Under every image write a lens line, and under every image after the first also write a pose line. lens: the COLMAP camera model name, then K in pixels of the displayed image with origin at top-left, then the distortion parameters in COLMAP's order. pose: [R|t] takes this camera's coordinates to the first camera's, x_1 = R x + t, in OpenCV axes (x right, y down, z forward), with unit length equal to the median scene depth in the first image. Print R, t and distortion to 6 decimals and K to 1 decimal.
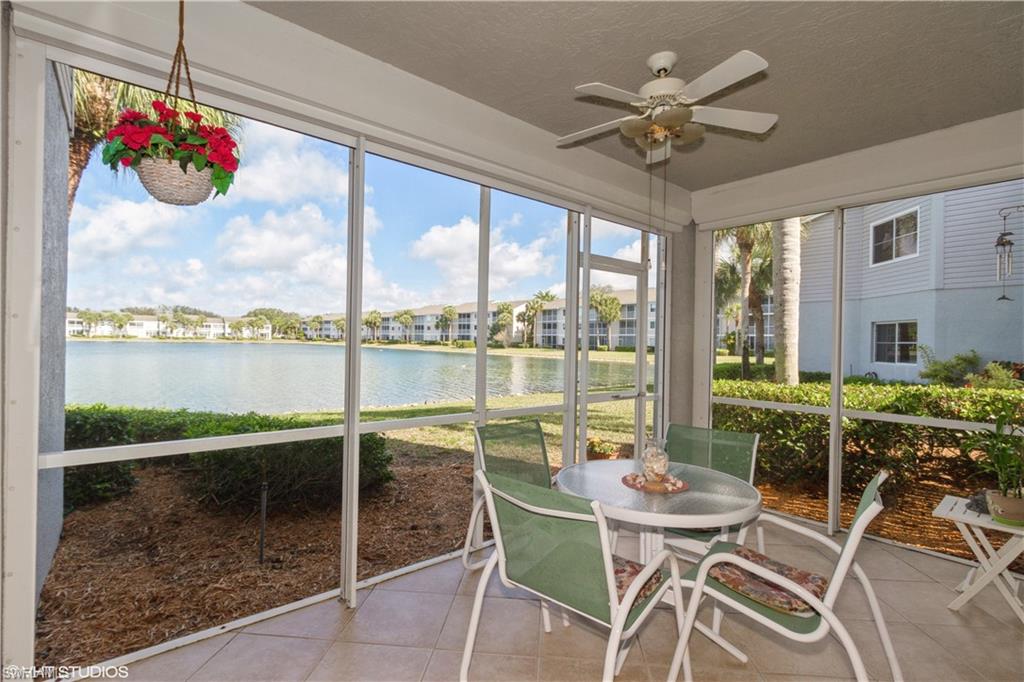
lens RADIAL K [[482.2, 0, 512.0], [0, 482.2, 341.0], [0, 0, 1]] dist [0.002675, -0.000941]
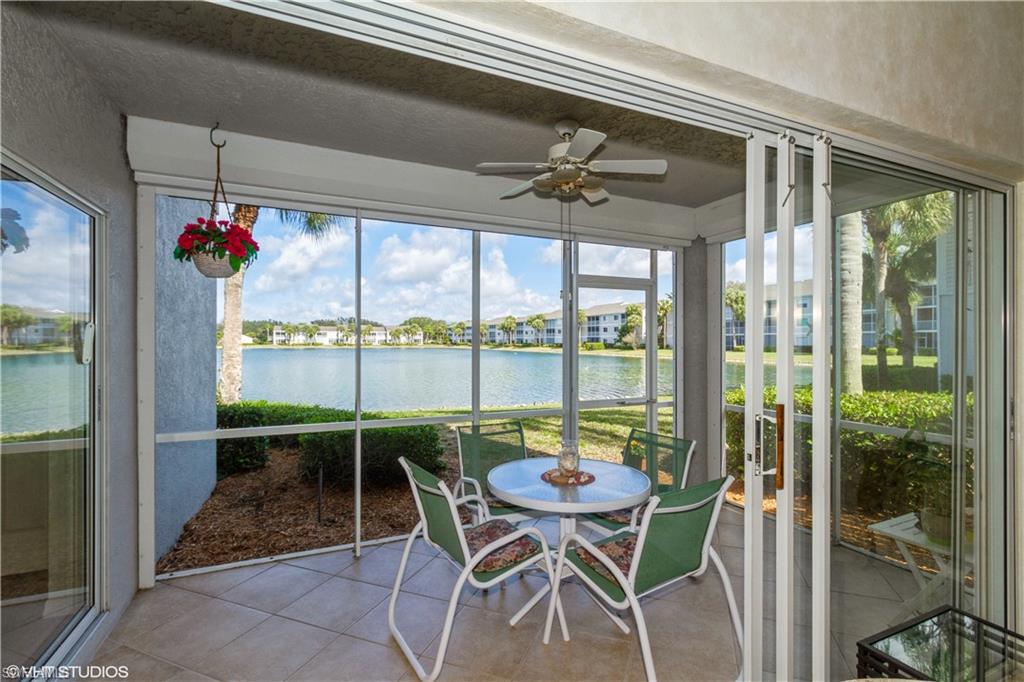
lens RADIAL K [[467.8, 0, 512.0], [0, 467.8, 342.0], [0, 0, 1]] dist [0.000276, -0.000442]
pose [[0.962372, -0.017631, -0.271164, 0.262655], [0.016830, 0.999844, -0.005281, -0.020403], [0.271215, 0.000519, 0.962519, -0.086415]]
